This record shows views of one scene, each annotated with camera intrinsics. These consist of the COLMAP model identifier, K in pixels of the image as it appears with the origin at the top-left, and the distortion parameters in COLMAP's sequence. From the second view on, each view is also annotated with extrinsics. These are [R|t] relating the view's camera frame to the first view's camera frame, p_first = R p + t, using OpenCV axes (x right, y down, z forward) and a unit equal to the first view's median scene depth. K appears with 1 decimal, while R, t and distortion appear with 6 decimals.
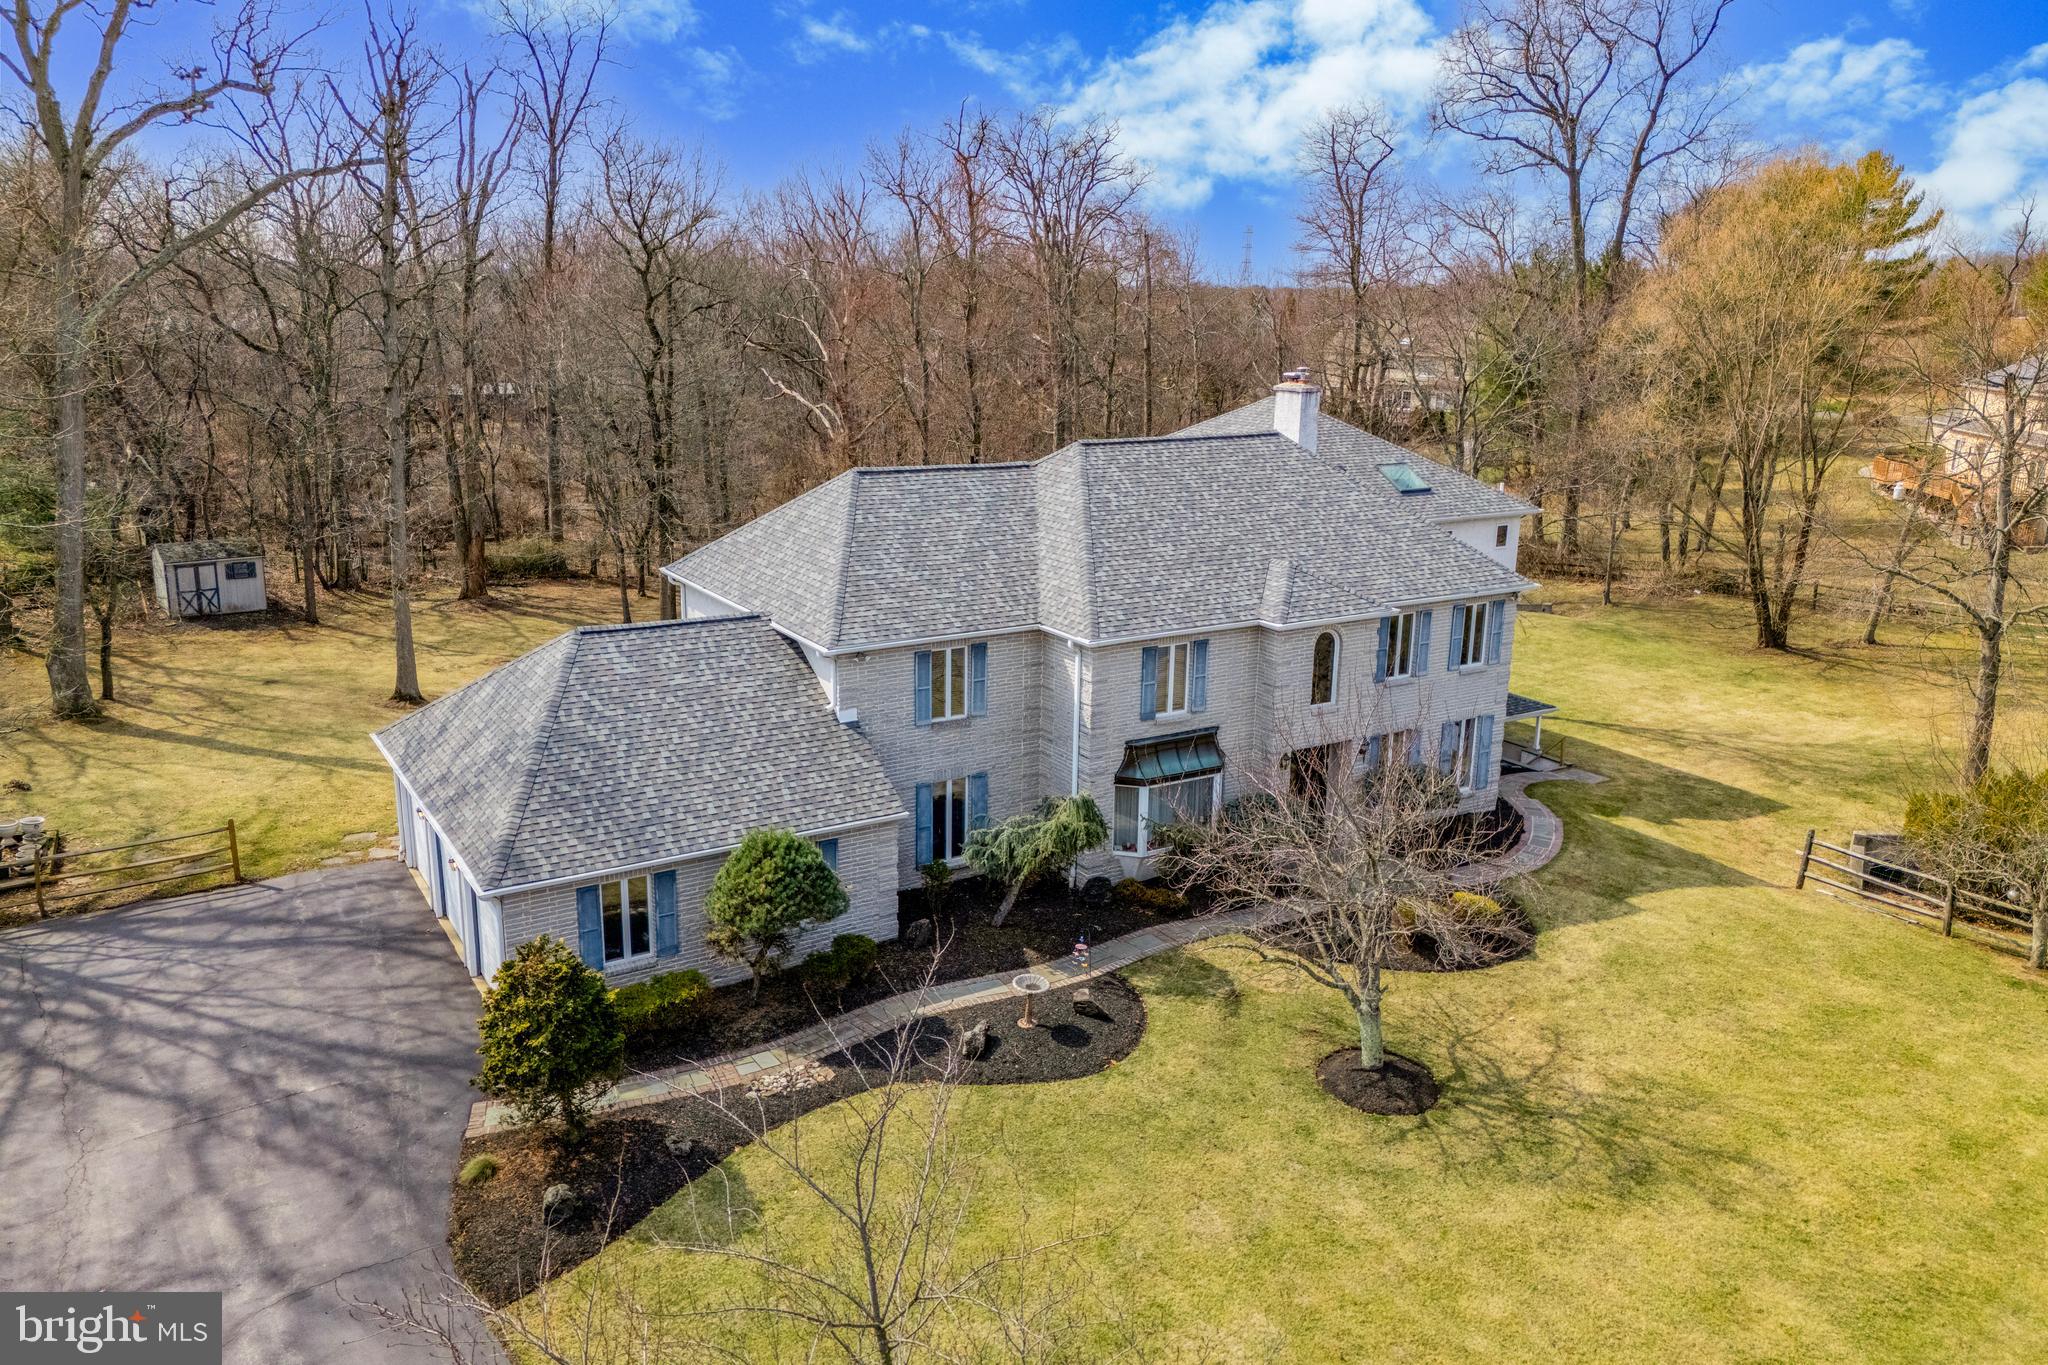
lens RADIAL K [[1492.8, 0, 1015.5], [0, 1492.8, 690.8], [0, 0, 1]] dist [0.062794, -0.047166]
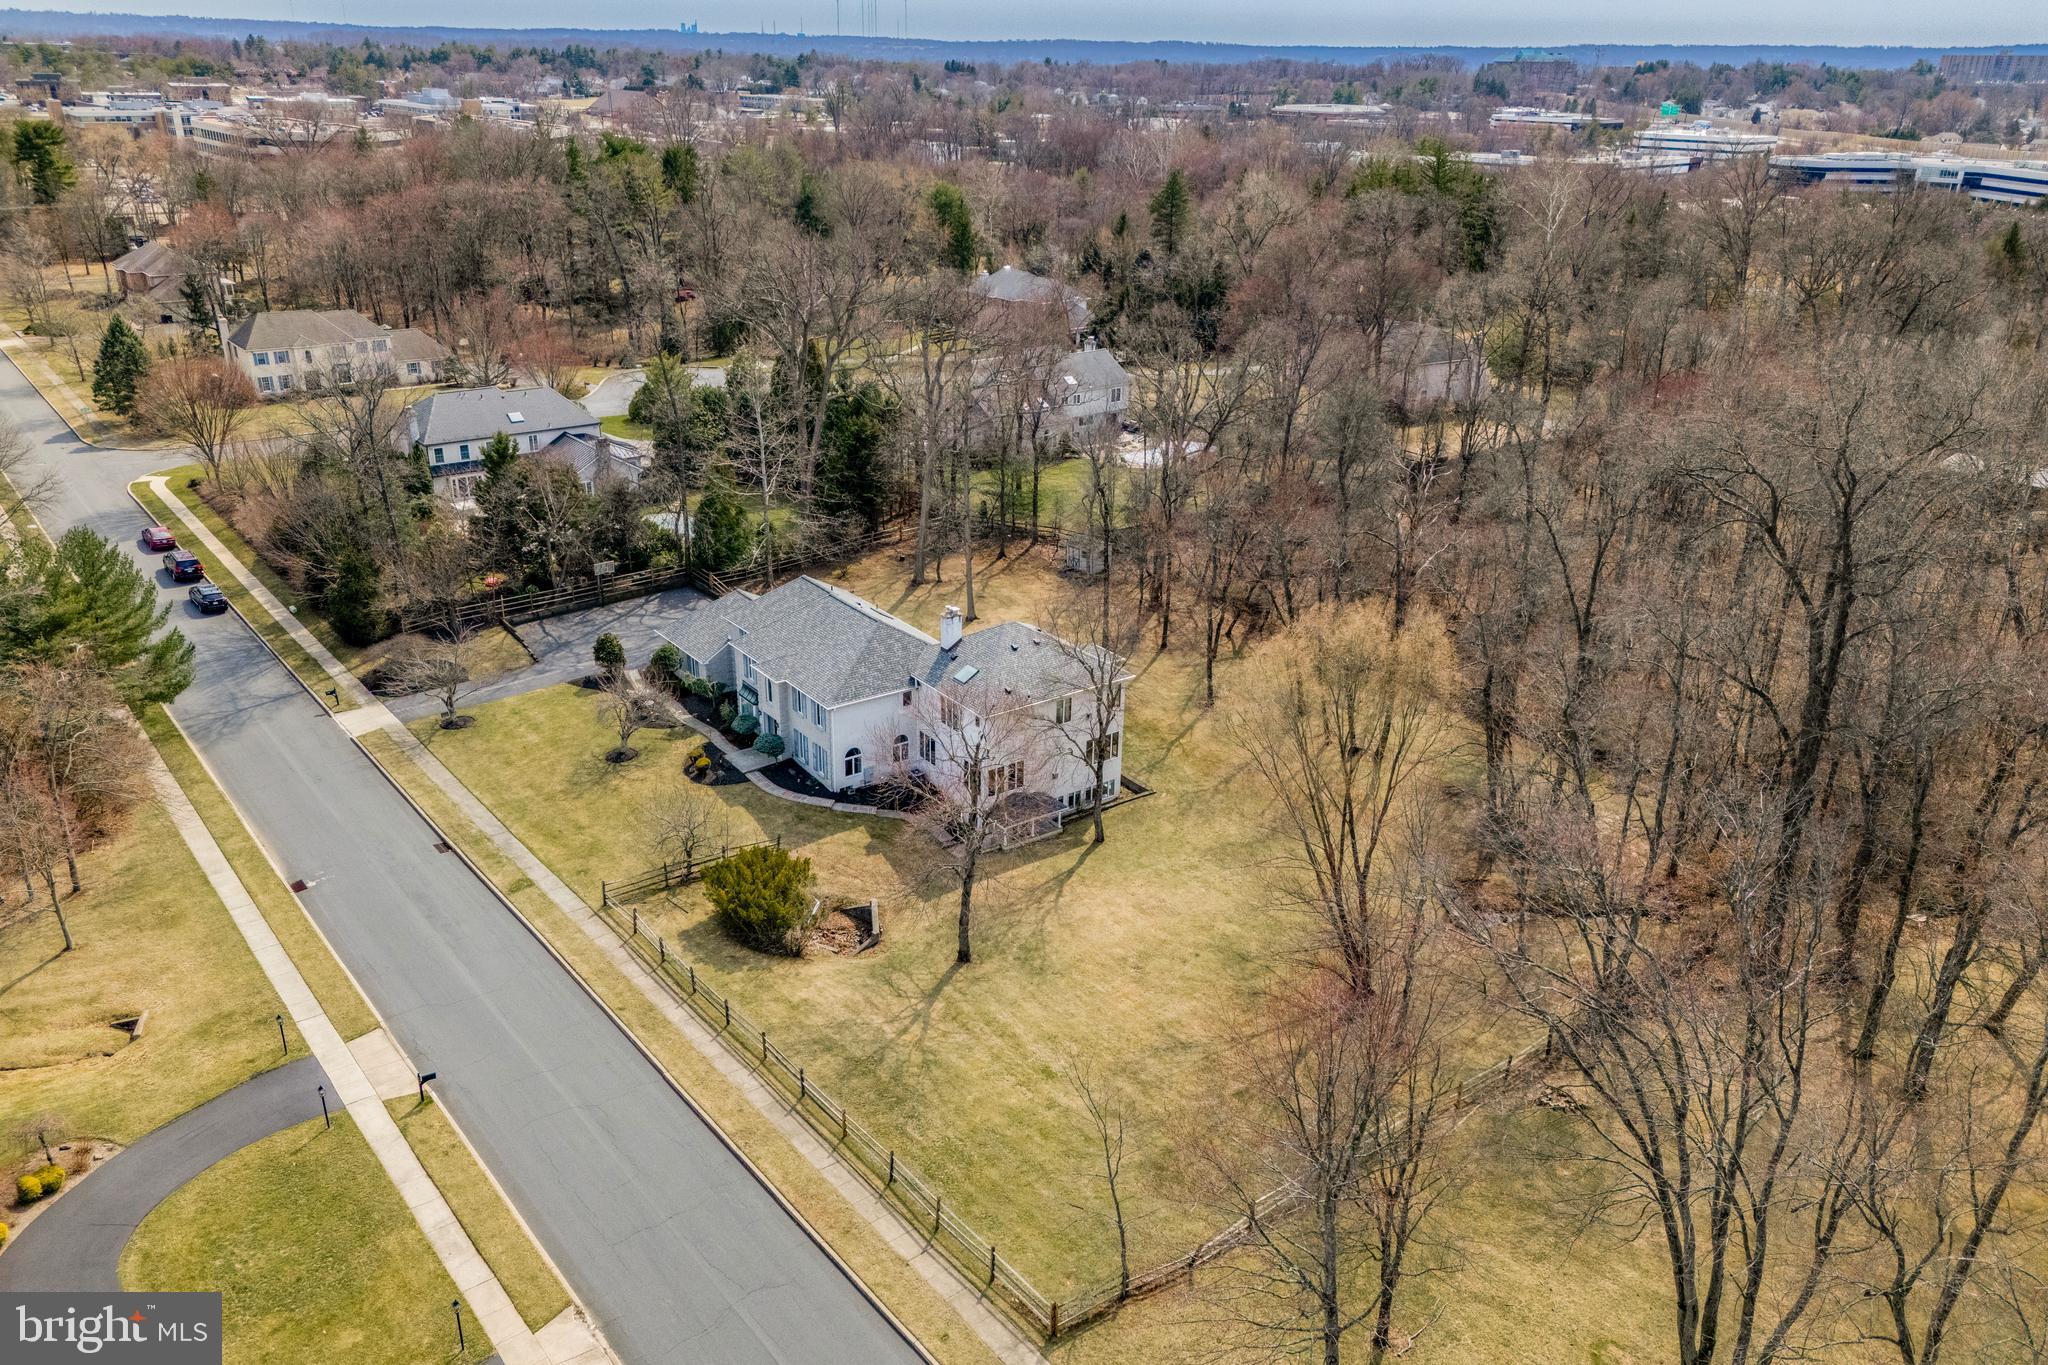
lens RADIAL K [[1492.8, 0, 1015.5], [0, 1492.8, 690.8], [0, 0, 1]] dist [0.062794, -0.047166]
pose [[0.085146, 0.371687, -0.924445, 3.416767], [-0.278172, 0.899790, 0.336153, -1.304177], [0.956750, 0.228533, 0.180007, 1.113388]]
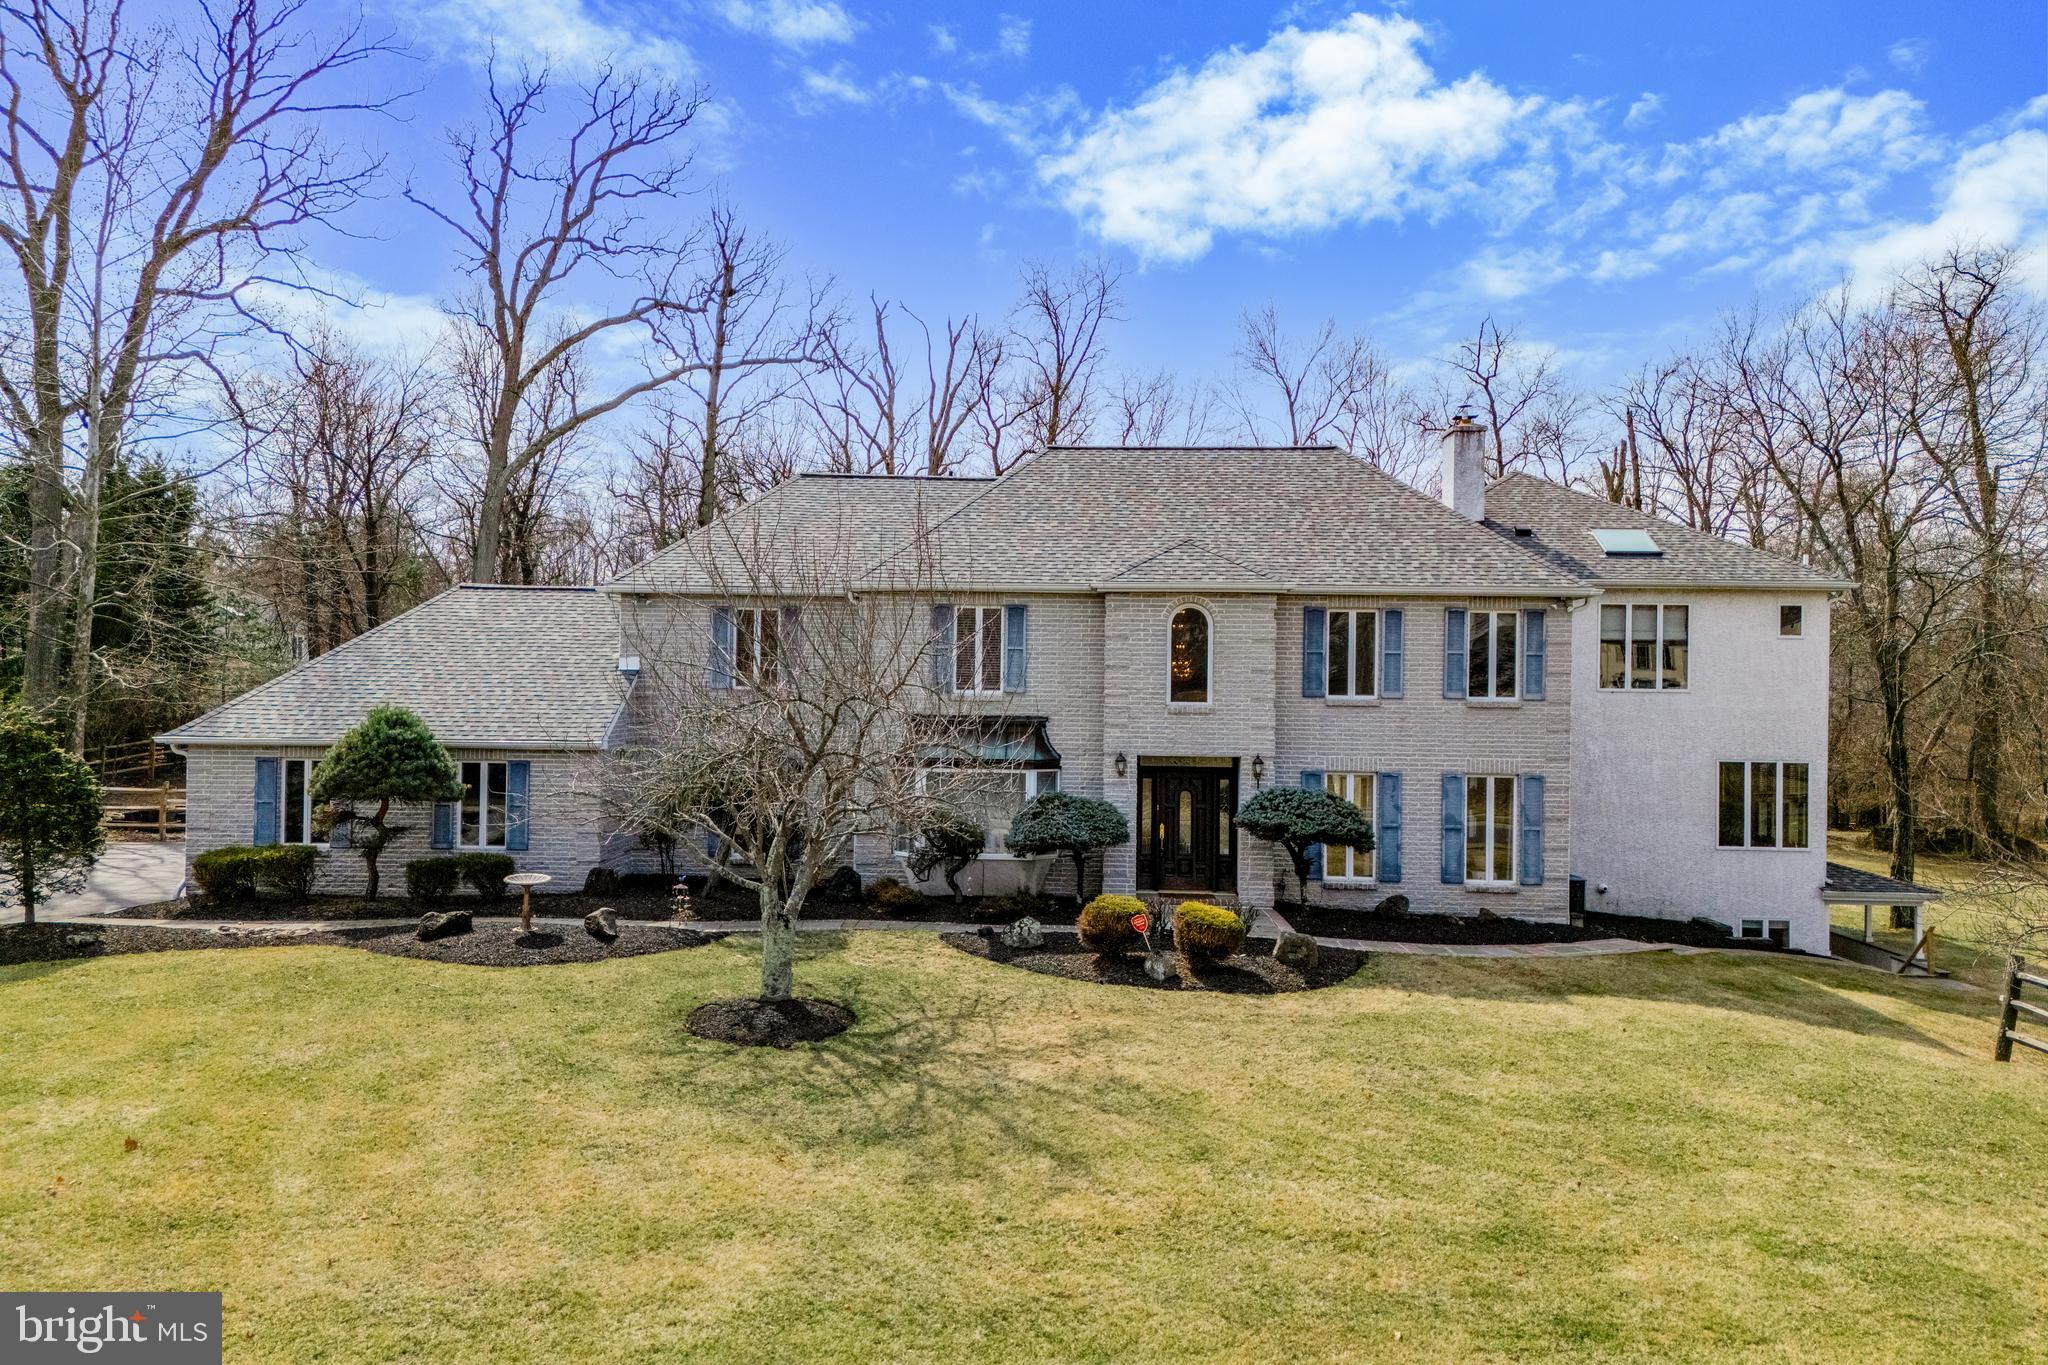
lens RADIAL K [[1492.8, 0, 1015.5], [0, 1492.8, 690.8], [0, 0, 1]] dist [0.062794, -0.047166]
pose [[0.832706, -0.001530, -0.553713, 0.669908], [-0.143320, 0.965323, -0.218199, 0.222100], [0.534846, 0.261054, 0.803611, 0.390453]]
